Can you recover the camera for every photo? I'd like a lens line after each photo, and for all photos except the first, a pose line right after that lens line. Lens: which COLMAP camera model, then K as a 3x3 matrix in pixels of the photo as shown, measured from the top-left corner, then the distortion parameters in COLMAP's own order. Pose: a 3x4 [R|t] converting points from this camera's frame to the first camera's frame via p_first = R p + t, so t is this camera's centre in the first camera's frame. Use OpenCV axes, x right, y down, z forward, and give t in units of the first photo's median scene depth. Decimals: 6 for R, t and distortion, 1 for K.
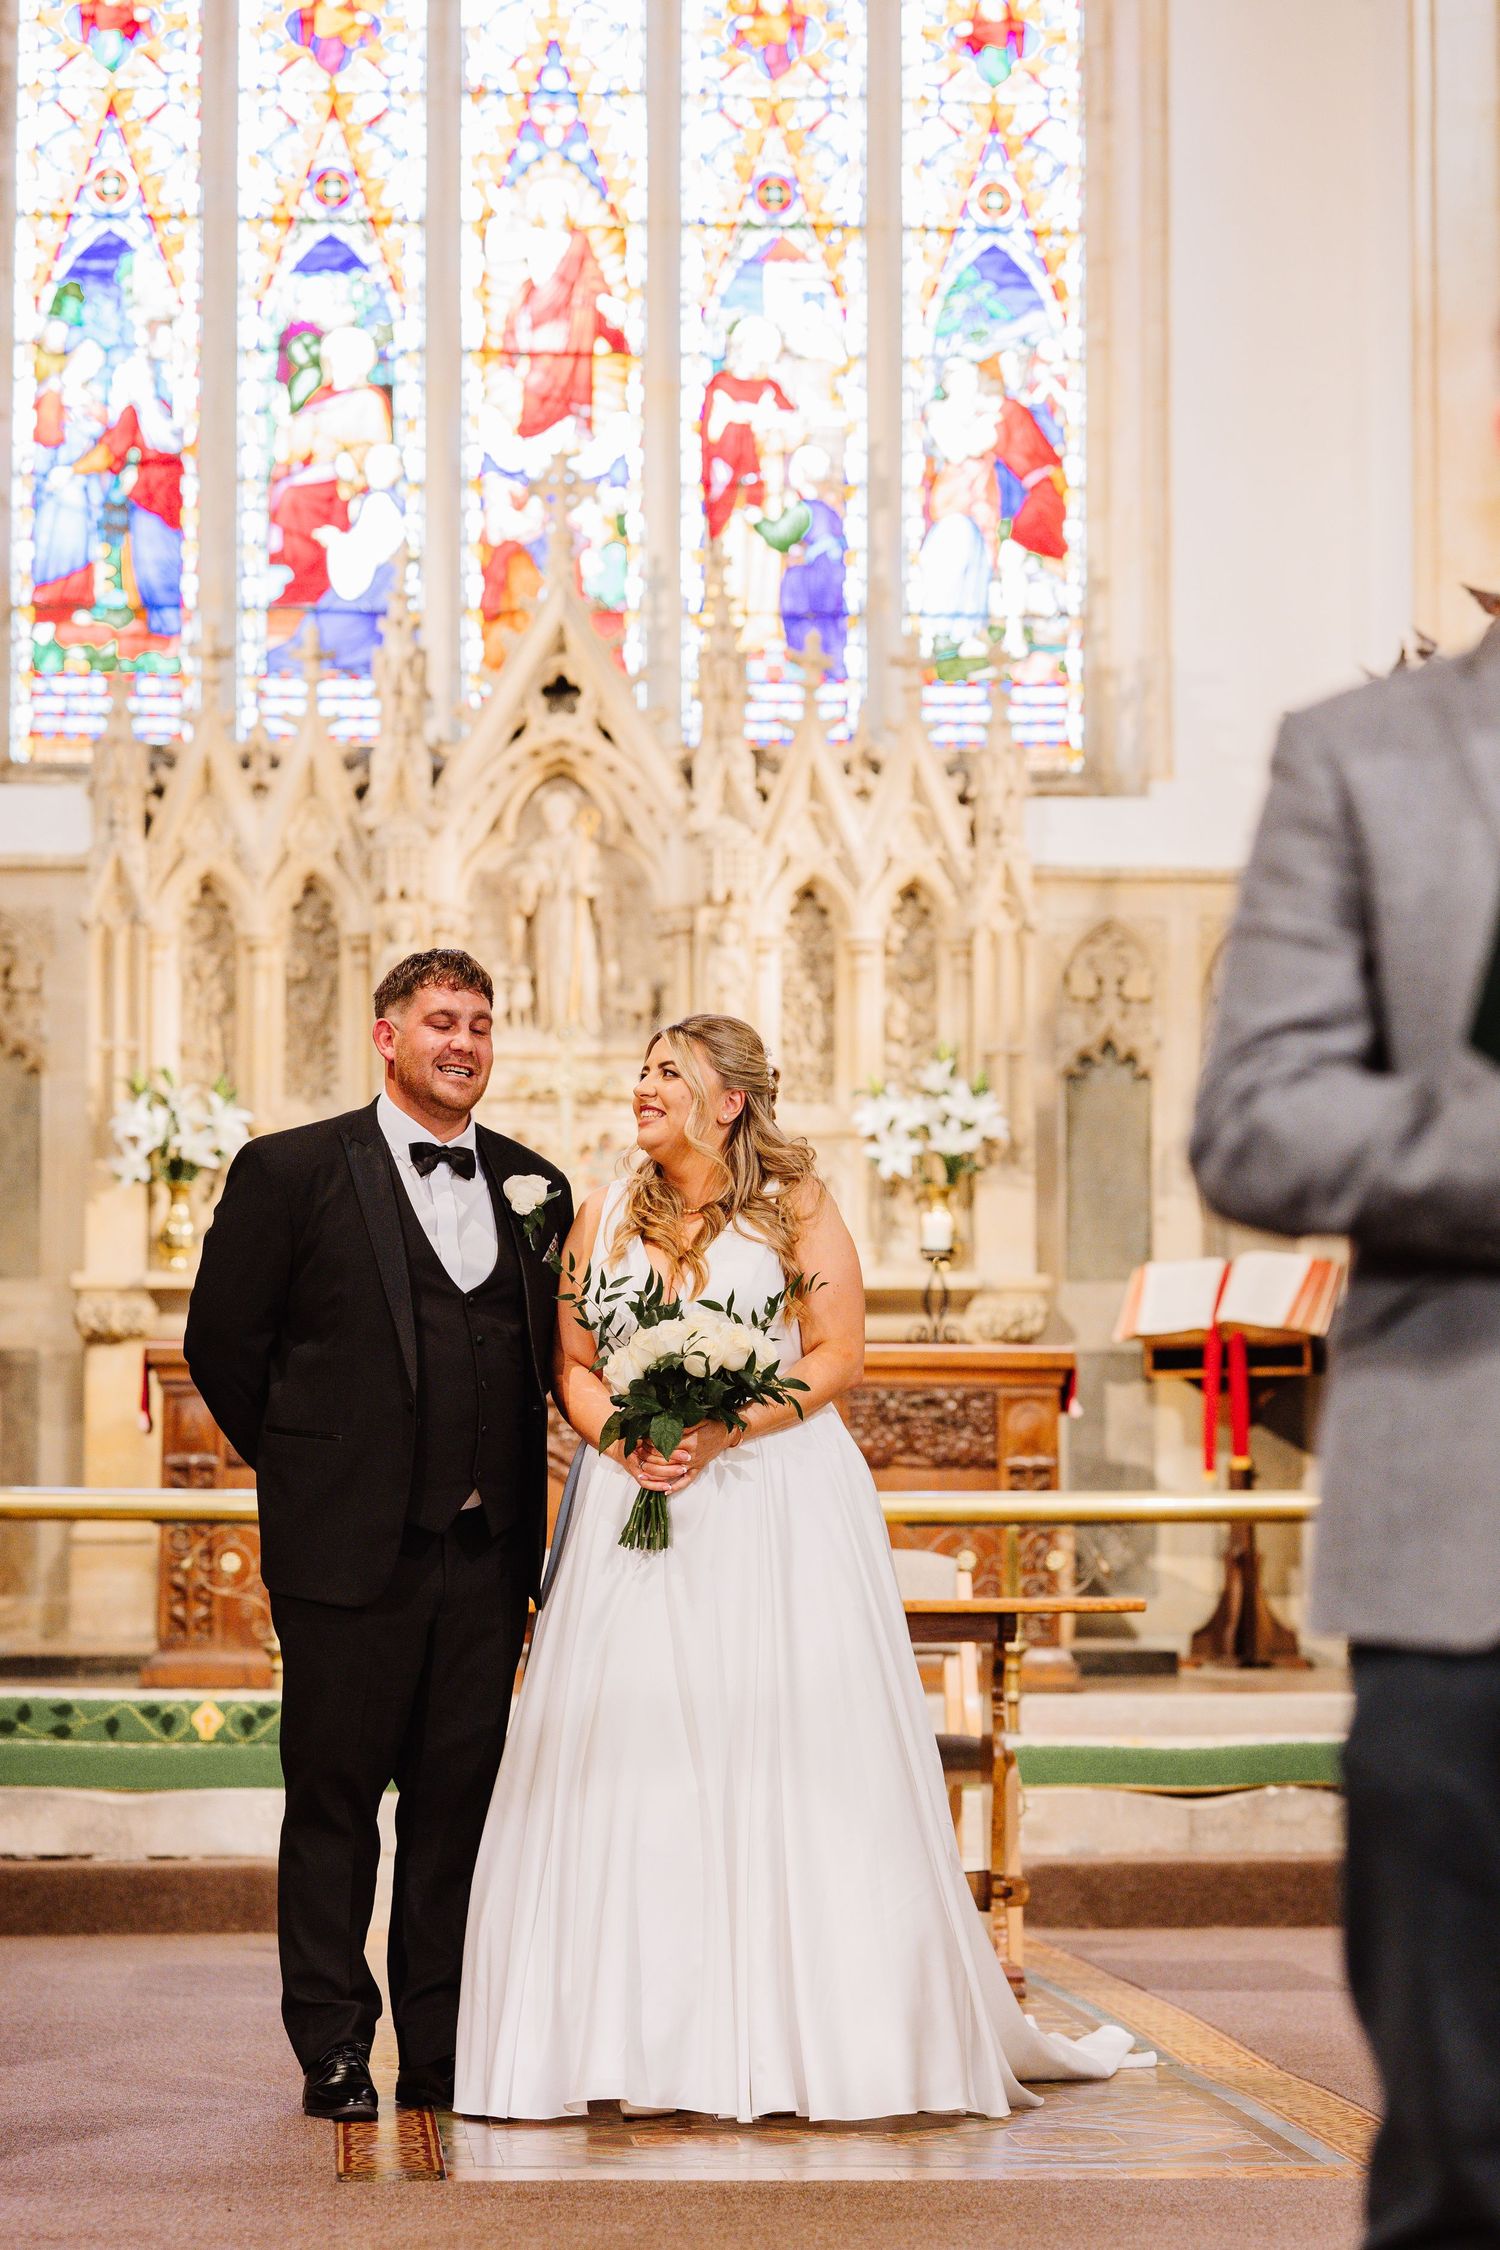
lens RADIAL K [[5537.8, 0, 750.0], [0, 5537.8, 1125.0], [0, 0, 1]] dist [0.346333, -3.742426]
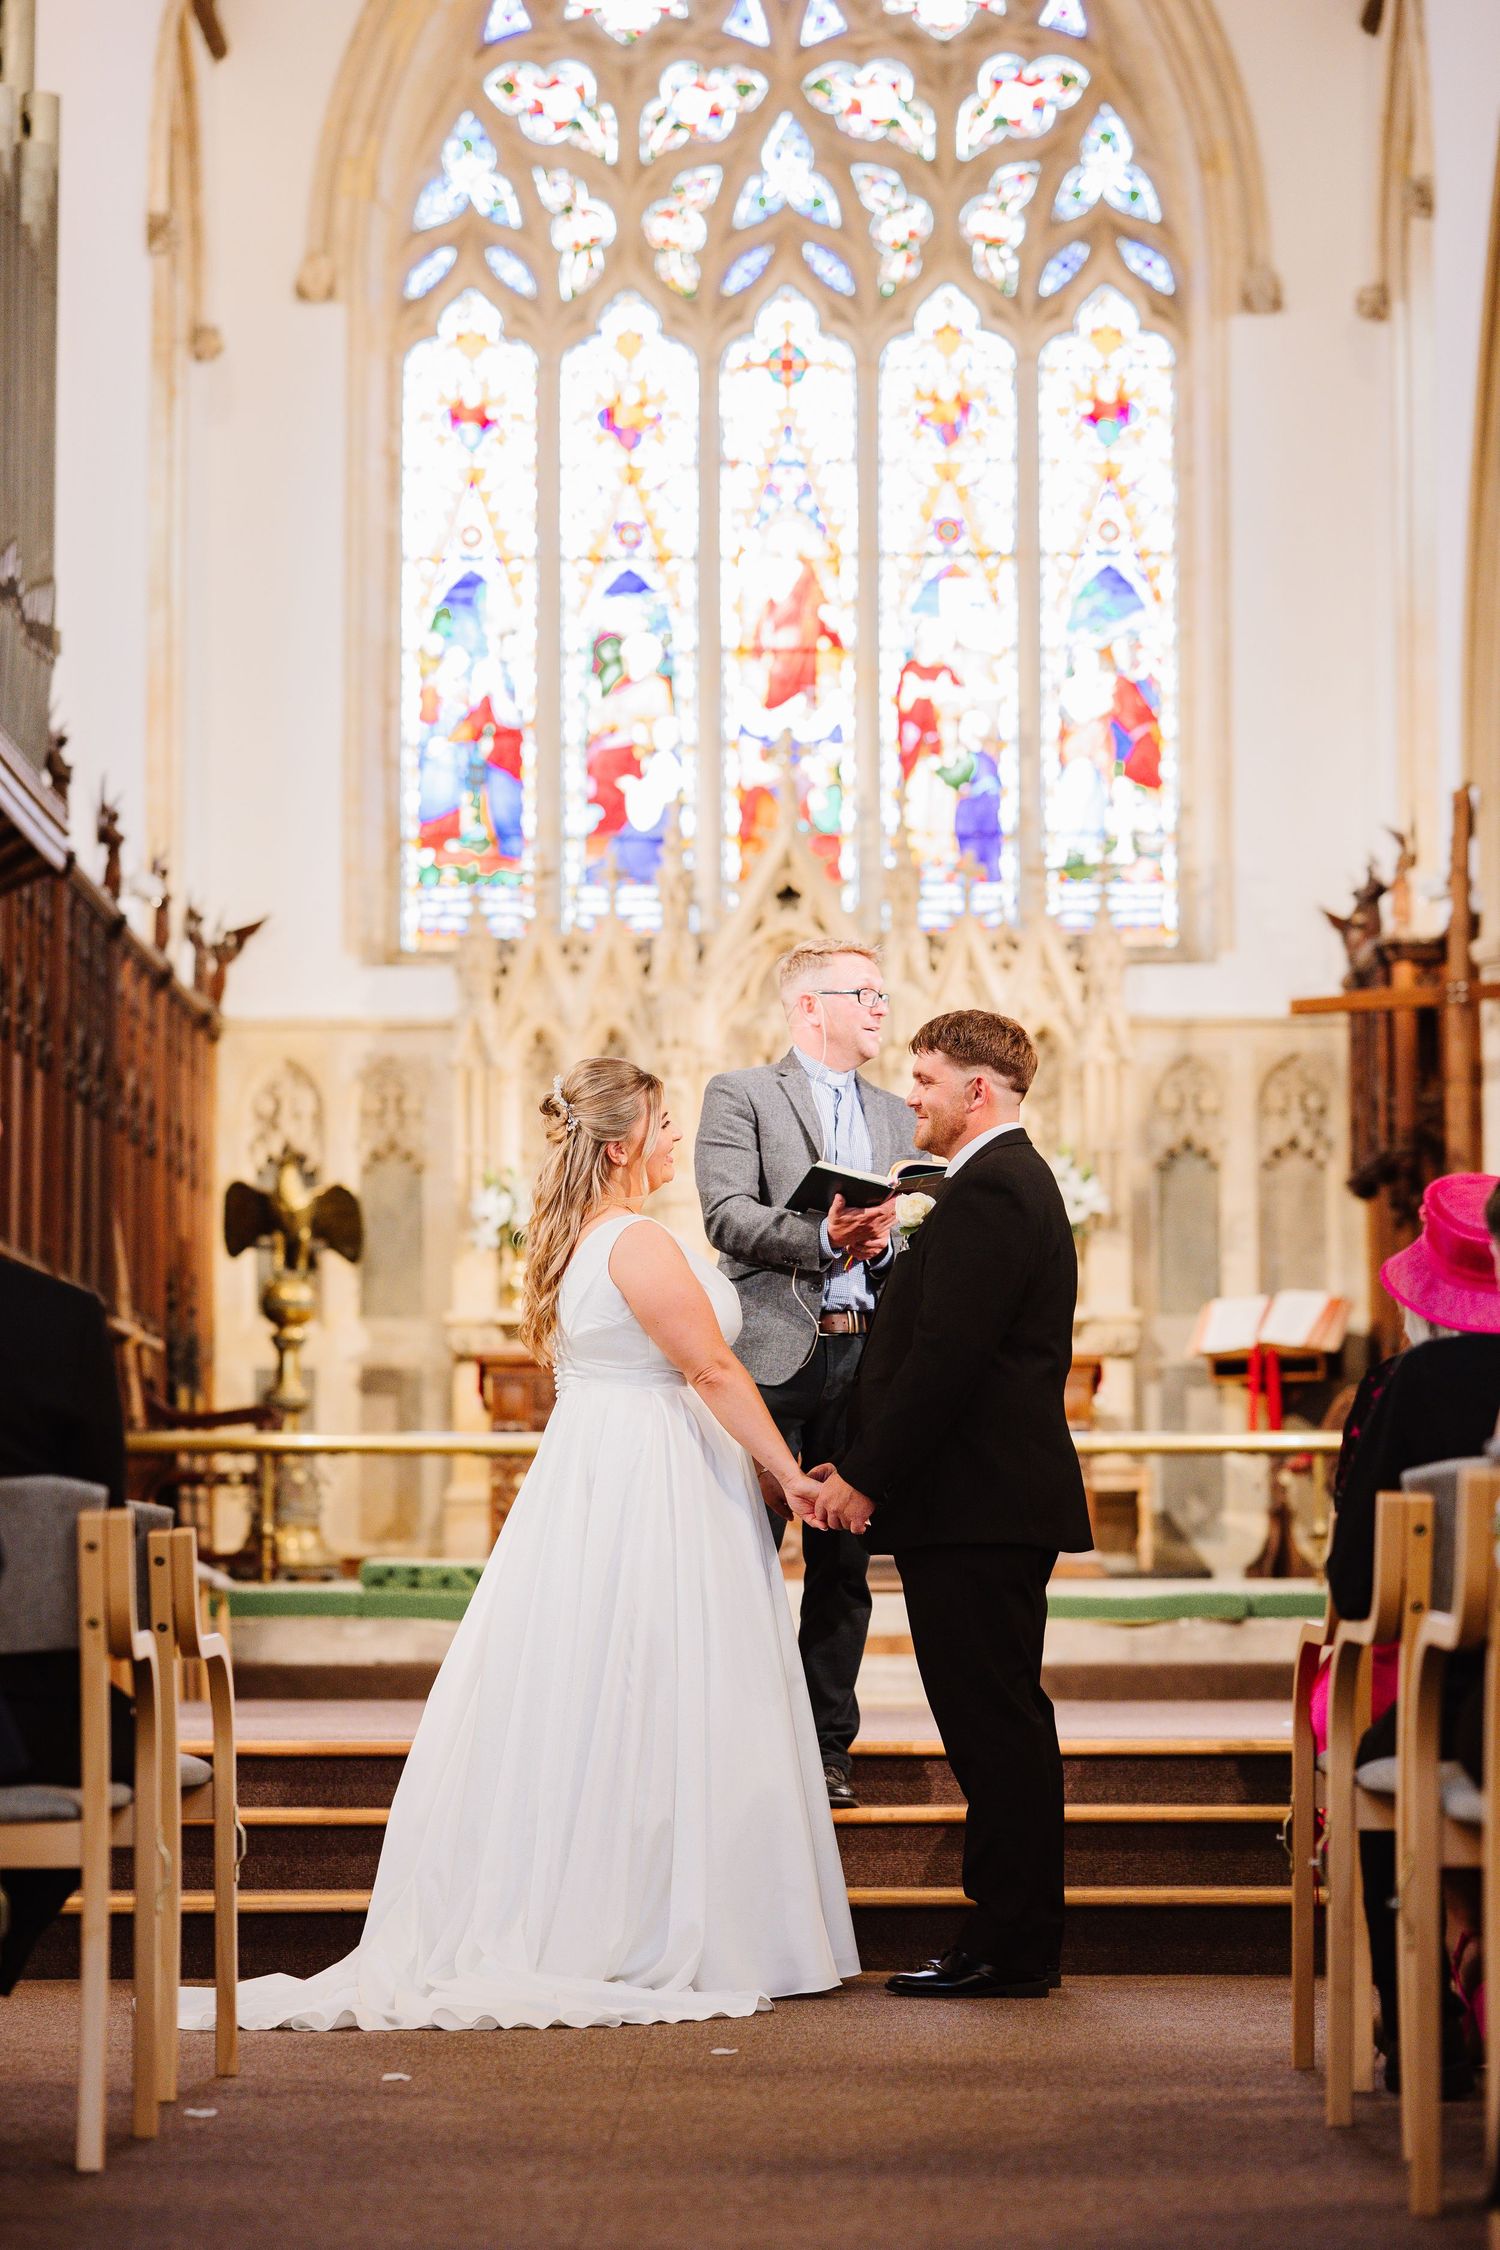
lens RADIAL K [[5537.8, 0, 750.0], [0, 5537.8, 1125.0], [0, 0, 1]] dist [0.346333, -3.742426]
pose [[0.996421, -0.010148, -0.083918, 0.070257], [0.008635, 0.999794, -0.018363, 0.005169], [0.084087, 0.017573, 0.996303, -0.378407]]
